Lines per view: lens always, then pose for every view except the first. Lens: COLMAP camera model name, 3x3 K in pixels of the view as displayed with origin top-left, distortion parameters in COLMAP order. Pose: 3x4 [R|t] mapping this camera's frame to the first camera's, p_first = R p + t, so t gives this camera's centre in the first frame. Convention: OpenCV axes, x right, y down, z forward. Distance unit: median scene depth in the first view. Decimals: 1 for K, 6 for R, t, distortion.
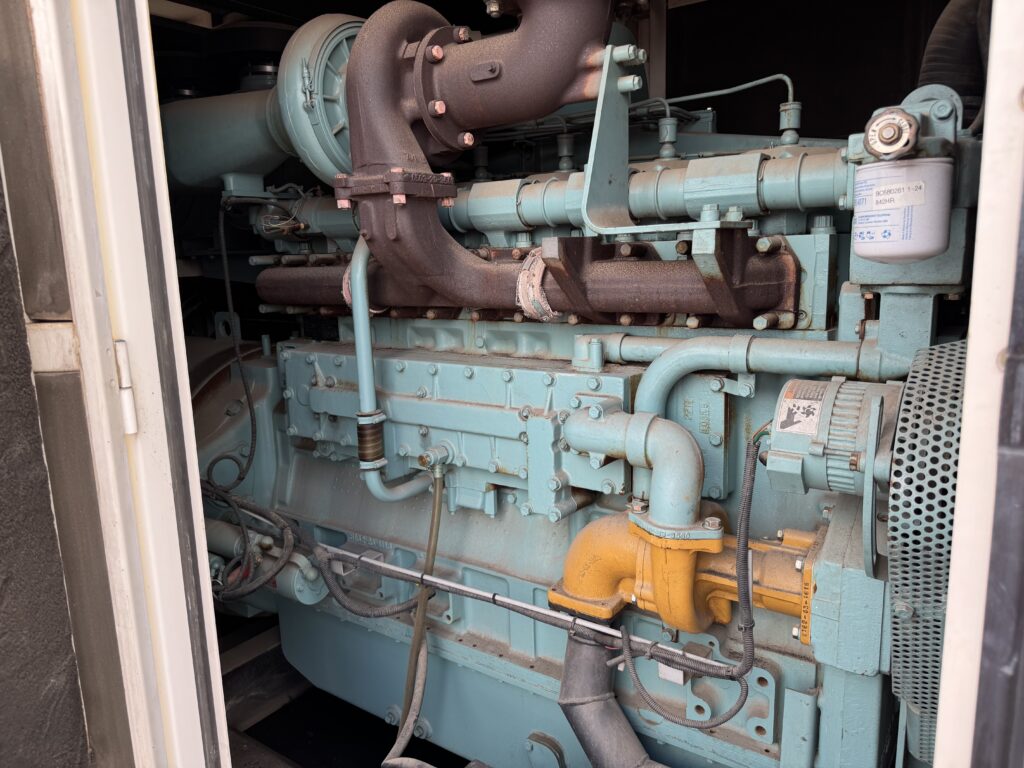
lens RADIAL K [[728.3, 0, 515.0], [0, 728.3, 387.5], [0, 0, 1]] dist [0.008074, -0.004497]
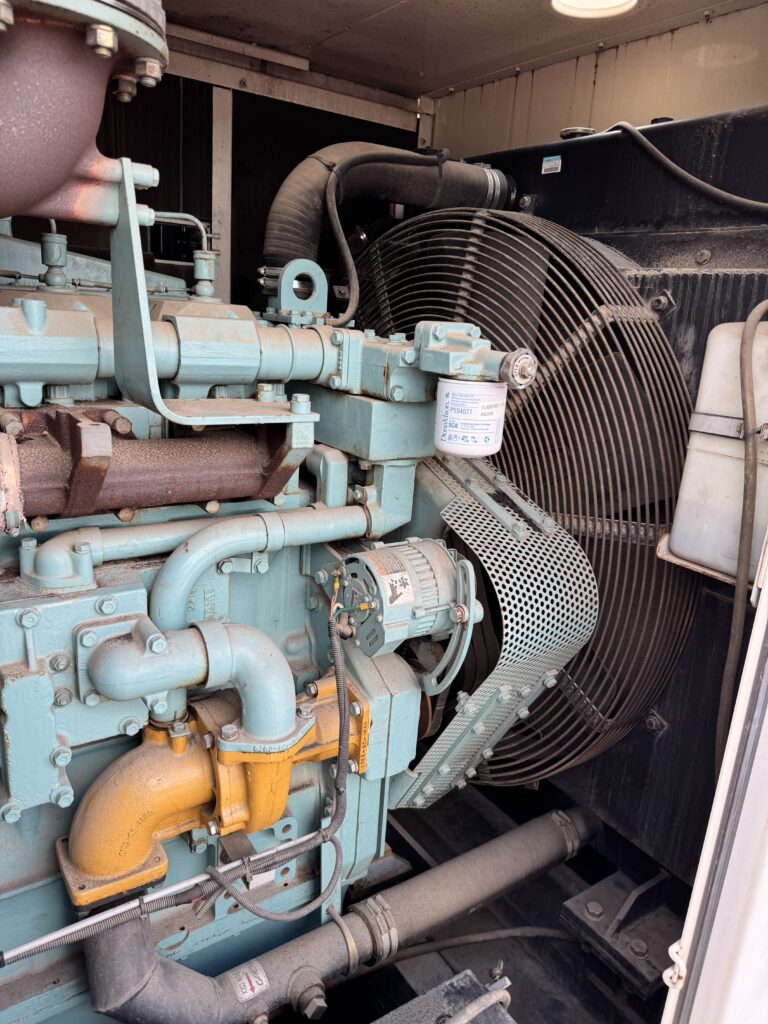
lens RADIAL K [[728.3, 0, 387.4], [0, 728.3, 509.7], [0, 0, 1]] dist [0.008074, -0.004497]
pose [[0.336970, -0.192814, 0.921561, -0.523708], [0.087666, 0.980979, 0.173190, -0.230620], [-0.937425, 0.022429, 0.347463, 0.516145]]
